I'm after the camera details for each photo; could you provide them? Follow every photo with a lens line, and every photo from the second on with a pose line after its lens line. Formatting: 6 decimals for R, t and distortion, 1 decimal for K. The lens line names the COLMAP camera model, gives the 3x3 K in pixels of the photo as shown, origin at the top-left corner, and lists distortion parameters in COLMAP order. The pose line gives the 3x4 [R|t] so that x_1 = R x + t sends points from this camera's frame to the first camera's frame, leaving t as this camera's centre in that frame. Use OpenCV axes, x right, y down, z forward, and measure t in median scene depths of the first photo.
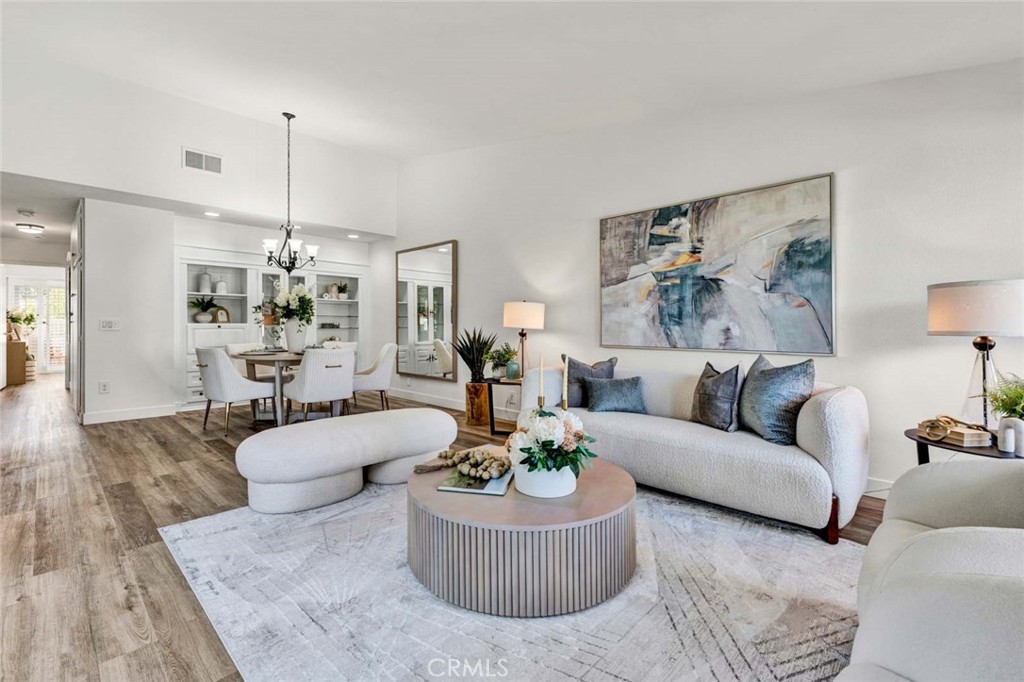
lens RADIAL K [[450.6, 0, 505.8], [0, 450.6, 329.9], [0, 0, 1]] dist [0.000624, 0.000070]
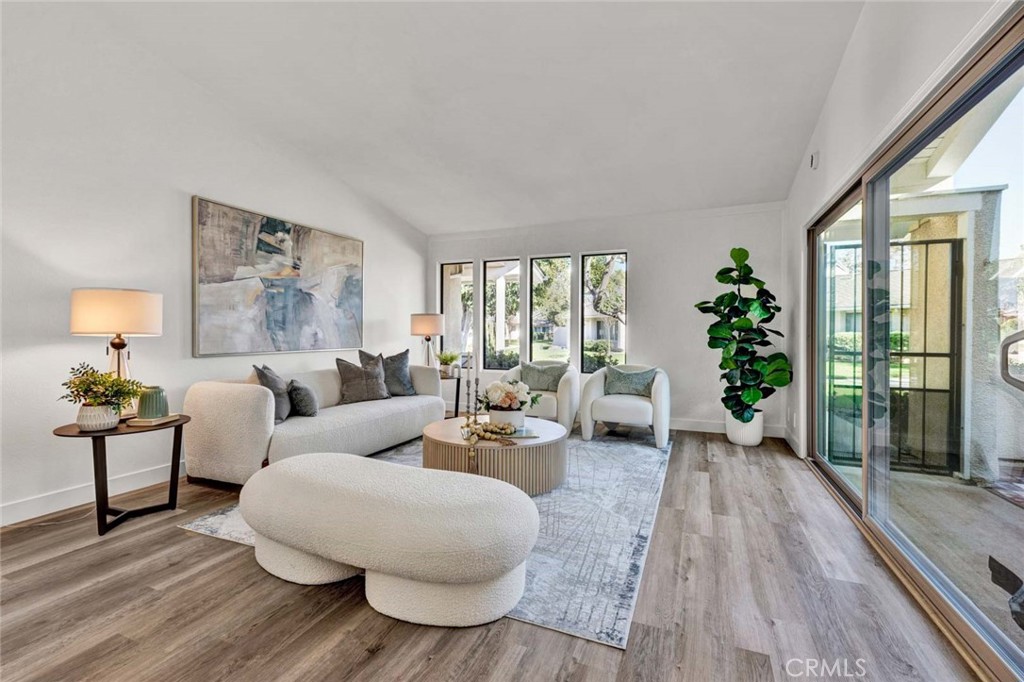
lens RADIAL K [[450.6, 0, 505.8], [0, 450.6, 329.9], [0, 0, 1]] dist [0.000624, 0.000070]
pose [[-0.357728, 0.000623, 0.933826, -0.770172], [0.002275, 0.999997, 0.000204, -0.009770], [-0.933823, 0.002197, -0.357729, 0.813427]]
